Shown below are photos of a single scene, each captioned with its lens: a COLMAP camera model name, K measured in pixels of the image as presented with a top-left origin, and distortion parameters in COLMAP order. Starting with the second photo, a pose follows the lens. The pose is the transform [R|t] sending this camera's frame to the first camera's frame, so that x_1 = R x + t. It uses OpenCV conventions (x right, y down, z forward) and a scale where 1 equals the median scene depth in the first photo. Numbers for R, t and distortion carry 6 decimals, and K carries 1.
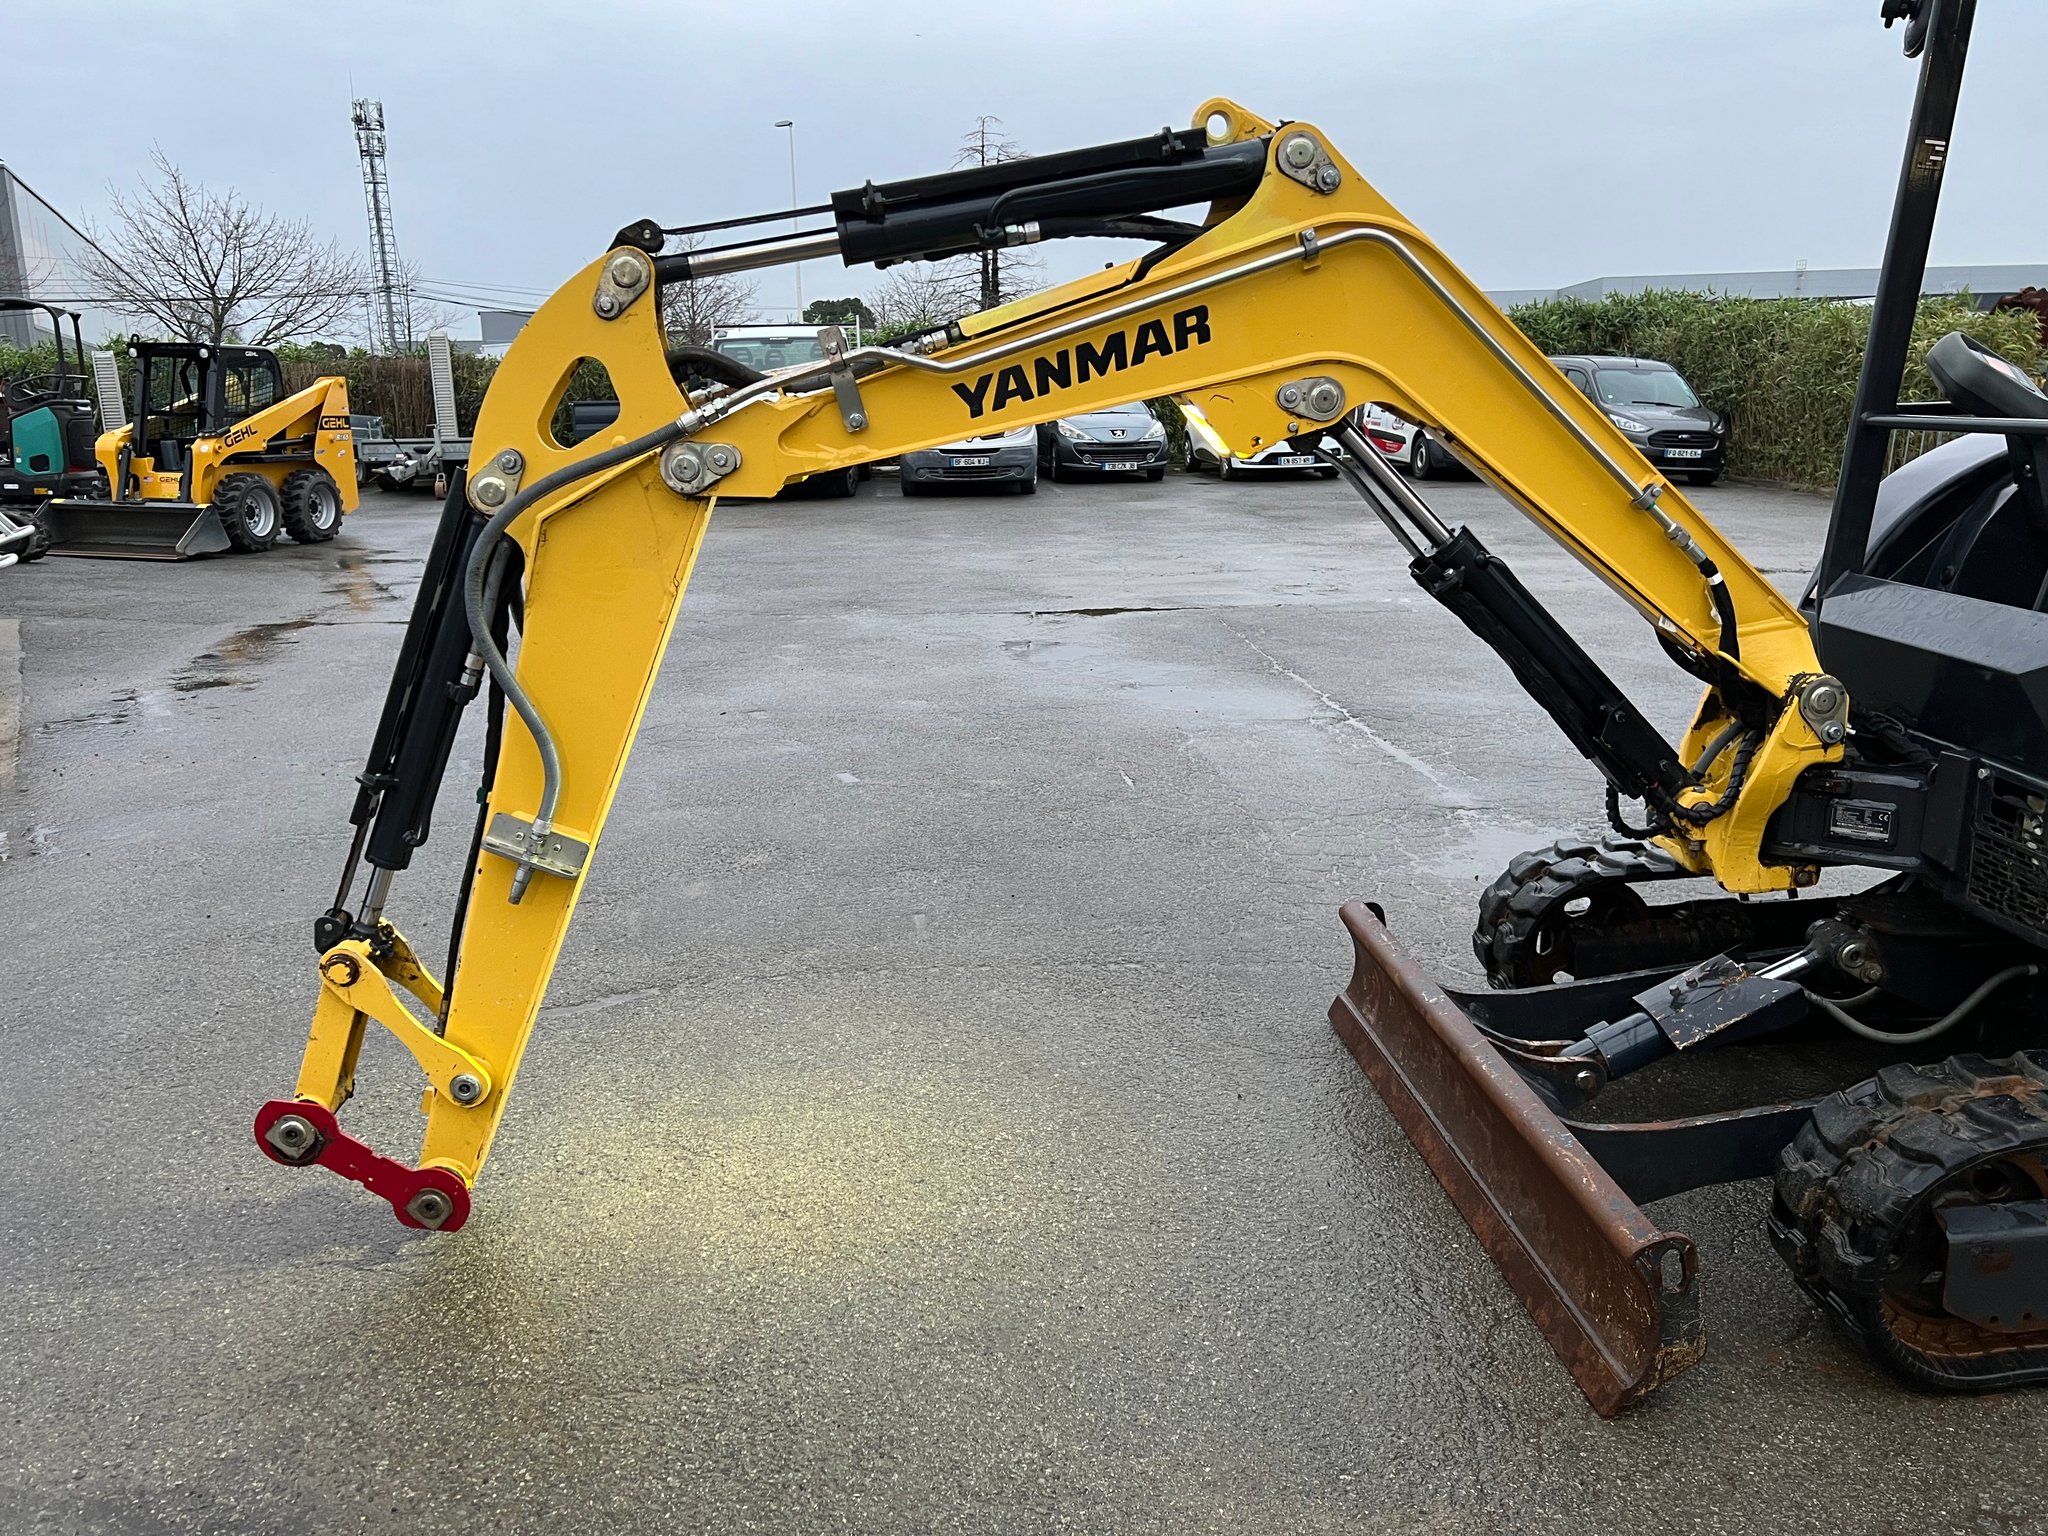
lens RADIAL K [[1531.1, 0, 1018.6], [0, 1531.1, 774.3], [0, 0, 1]] dist [0.059691, -0.073197]
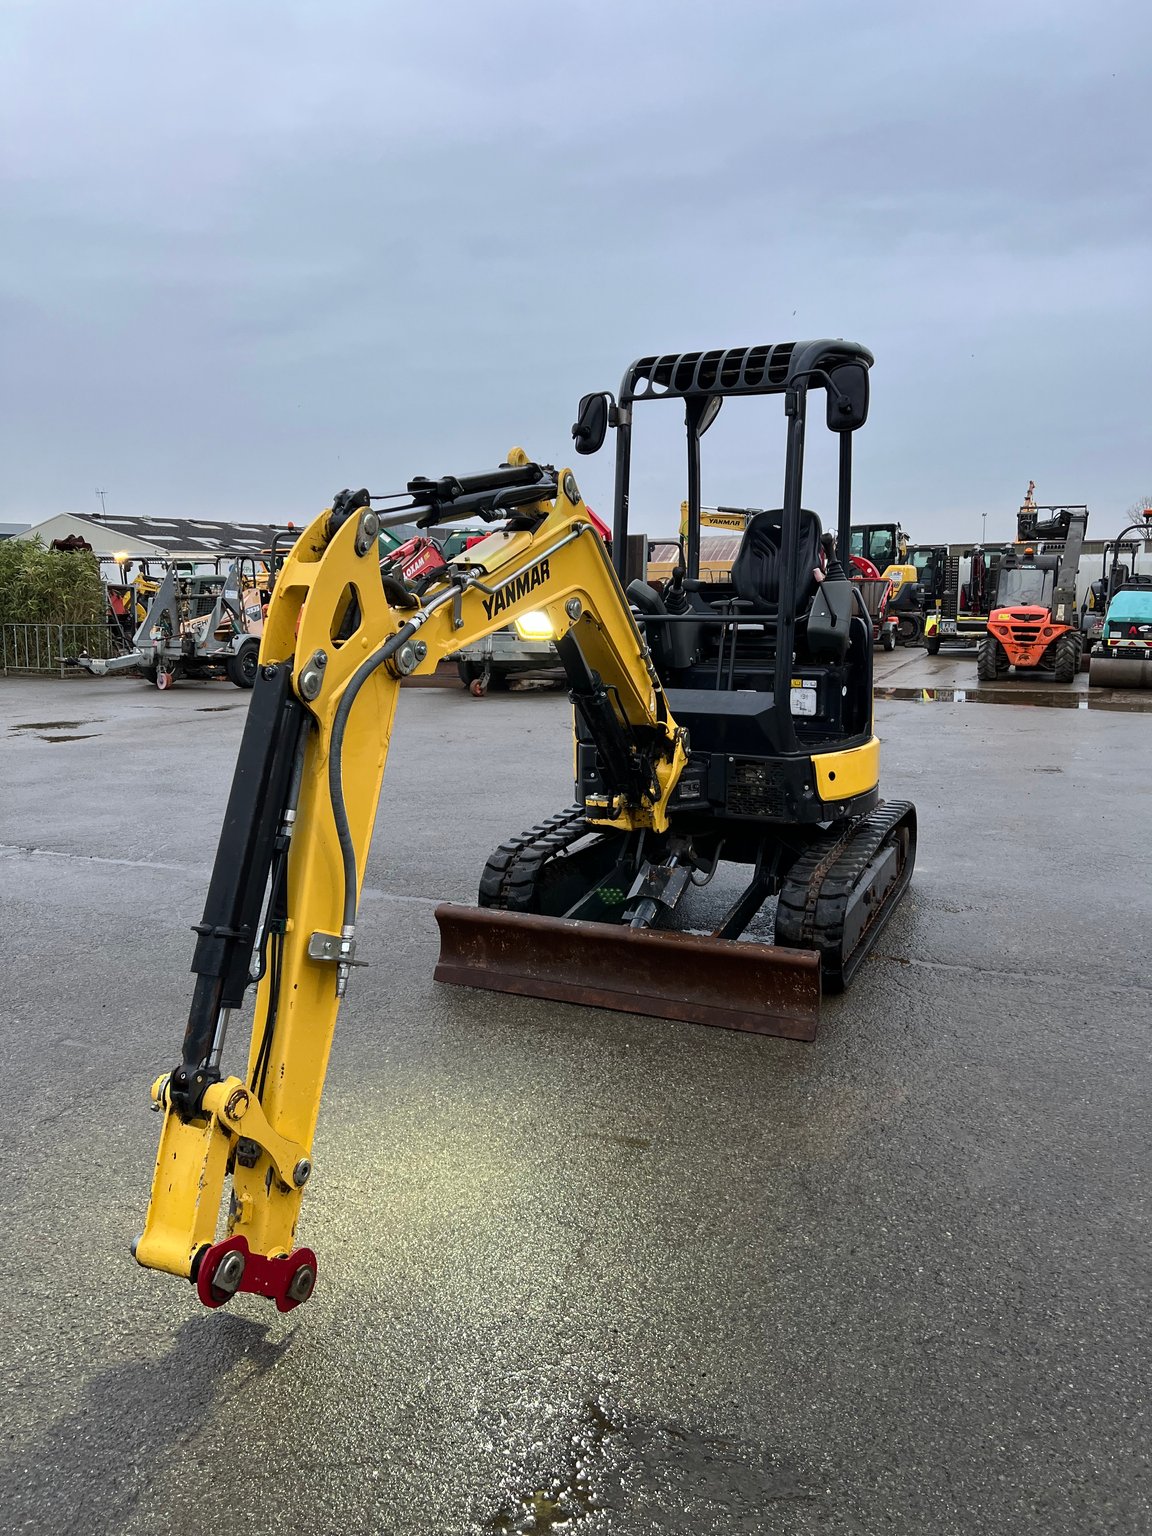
lens RADIAL K [[1142.2, 0, 576.0], [0, 1142.2, 768.0], [0, 0, 1]] dist [0.055753, -0.050021]
pose [[0.477250, -0.128900, 0.869263, -0.974120], [0.212990, 0.976656, 0.027888, -0.082994], [-0.852565, 0.171835, 0.493564, 0.308535]]
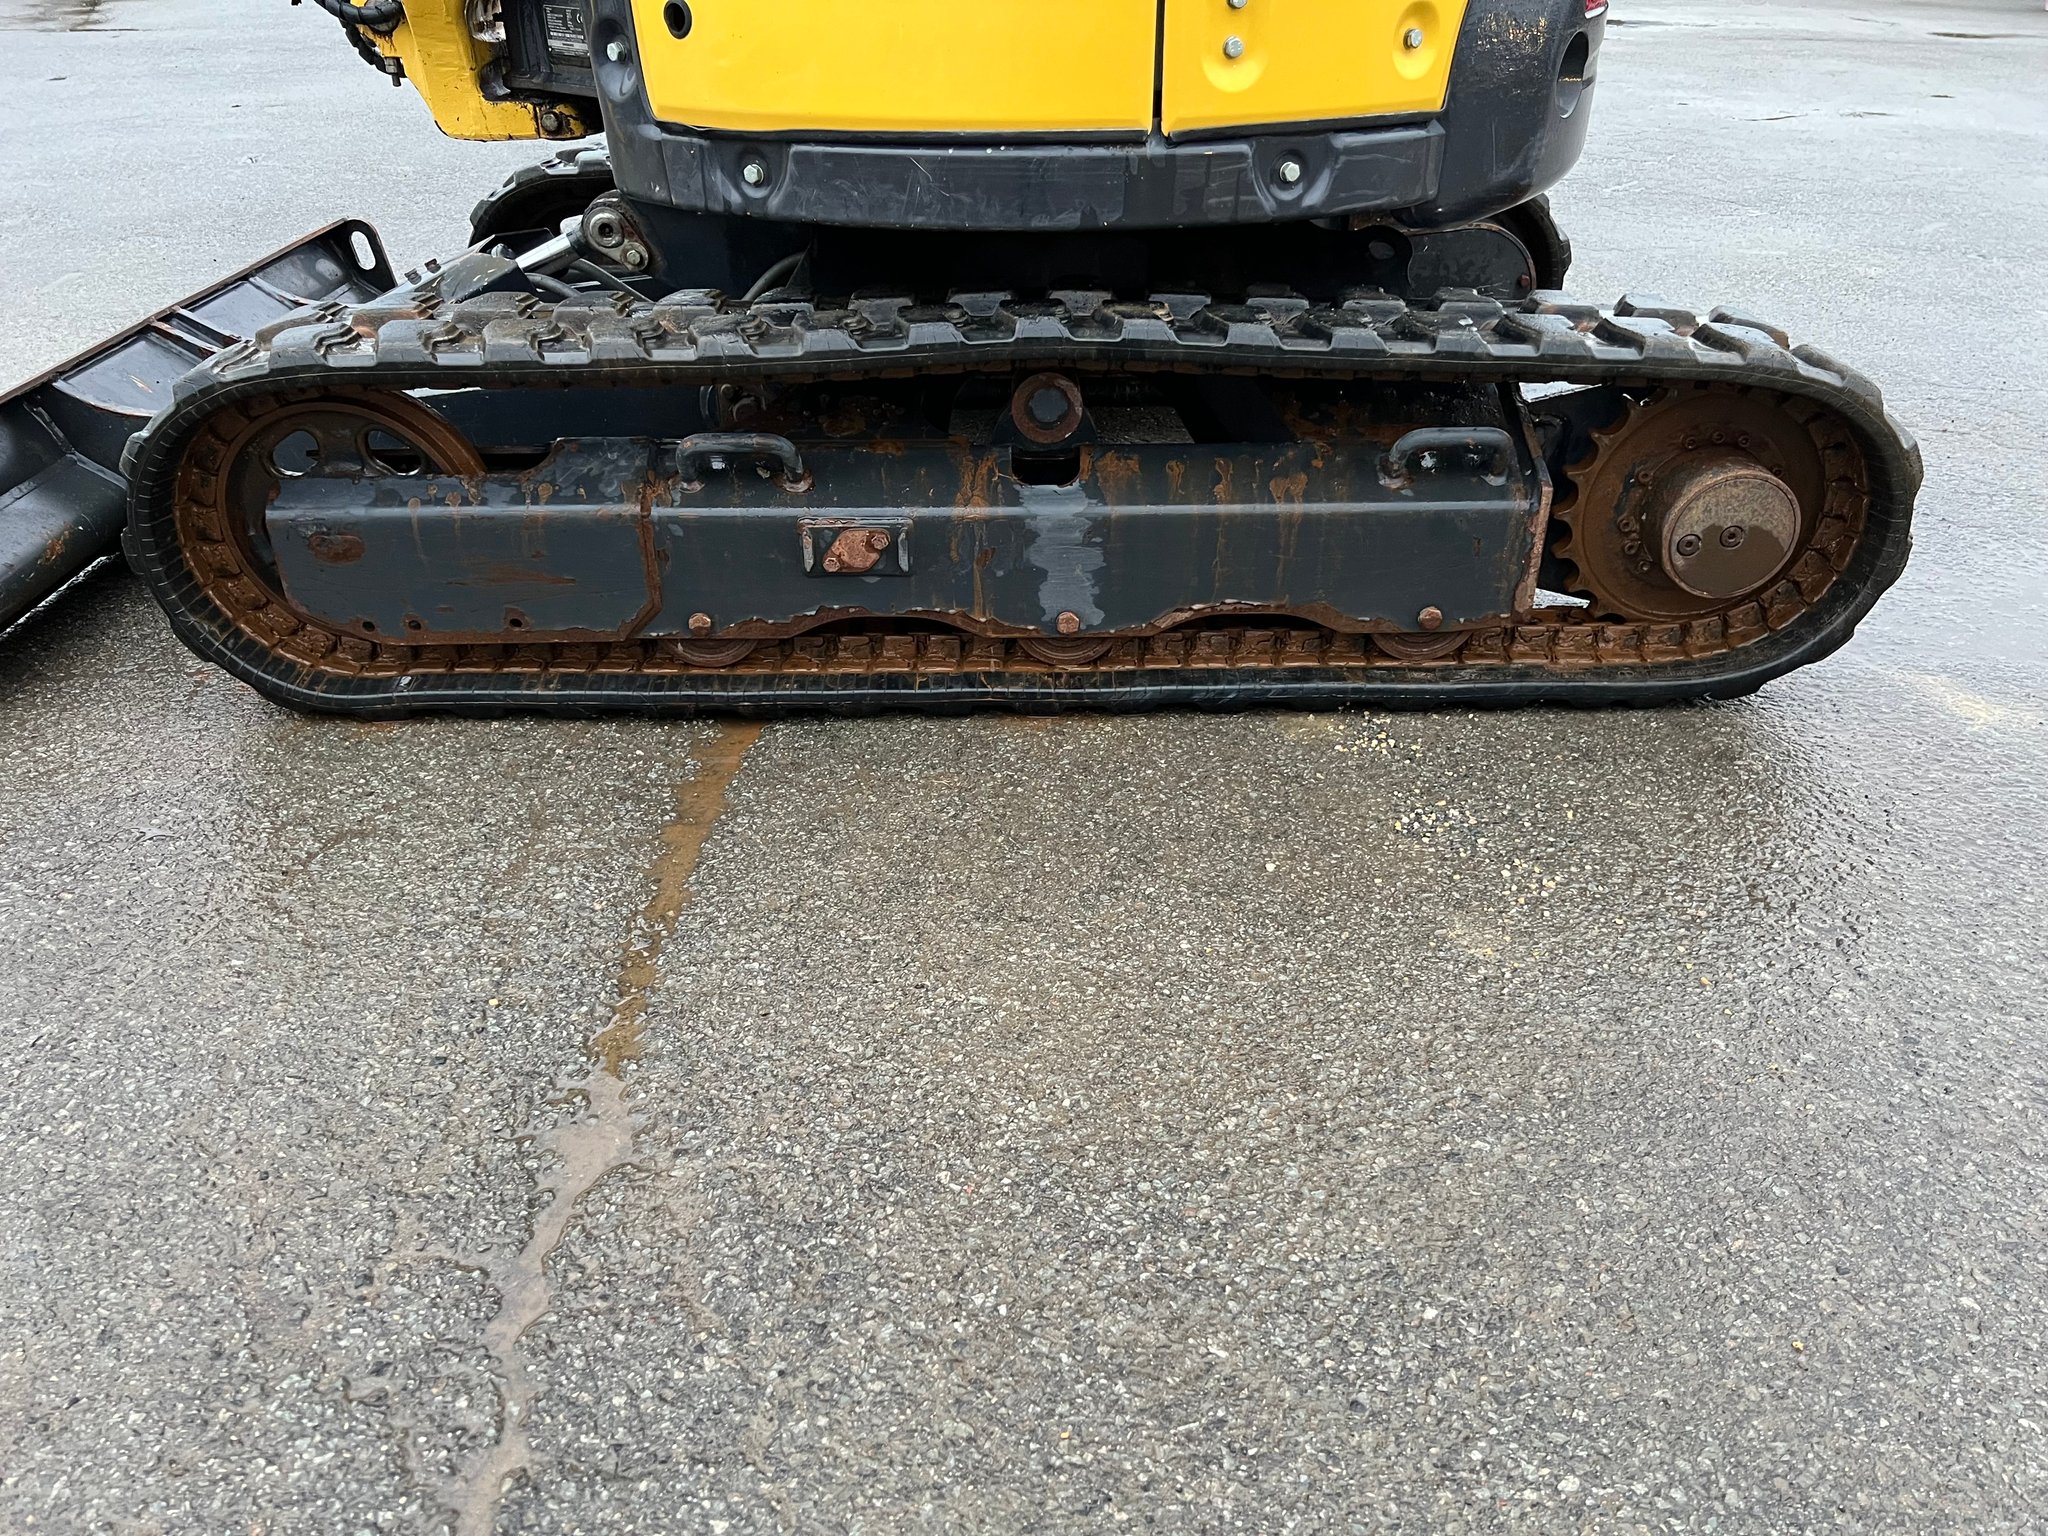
lens RADIAL K [[1543.8, 0, 1037.9], [0, 1543.8, 792.2], [0, 0, 1]] dist [0.072273, -0.112512]
pose [[0.997727, 0.050989, -0.044048, 0.808792], [-0.036258, 0.957284, 0.286868, 0.155225], [0.056794, -0.284619, 0.956957, 0.192986]]
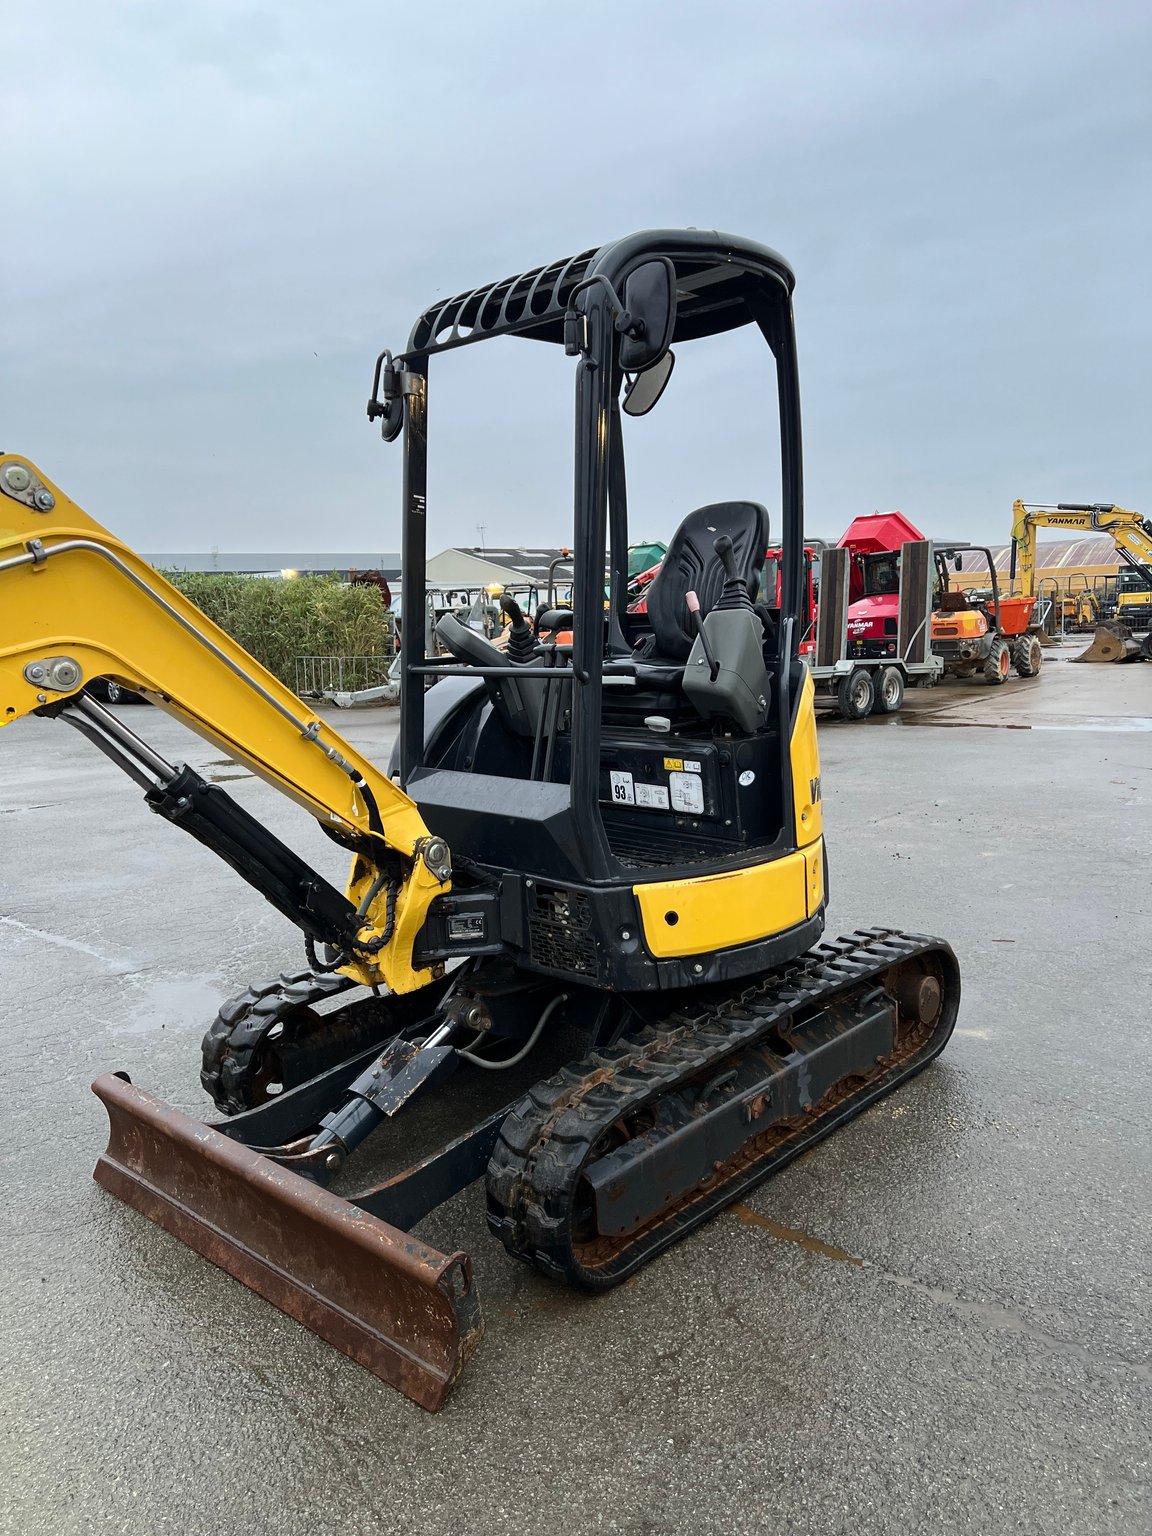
lens RADIAL K [[1148.3, 0, 570.4], [0, 1148.3, 769.0], [0, 0, 1]] dist [0.059691, -0.073197]
pose [[0.735953, -0.105345, 0.668787, -0.116493], [0.189967, 0.980269, -0.054636, -0.040974], [-0.649835, 0.167257, 0.741444, 0.070597]]
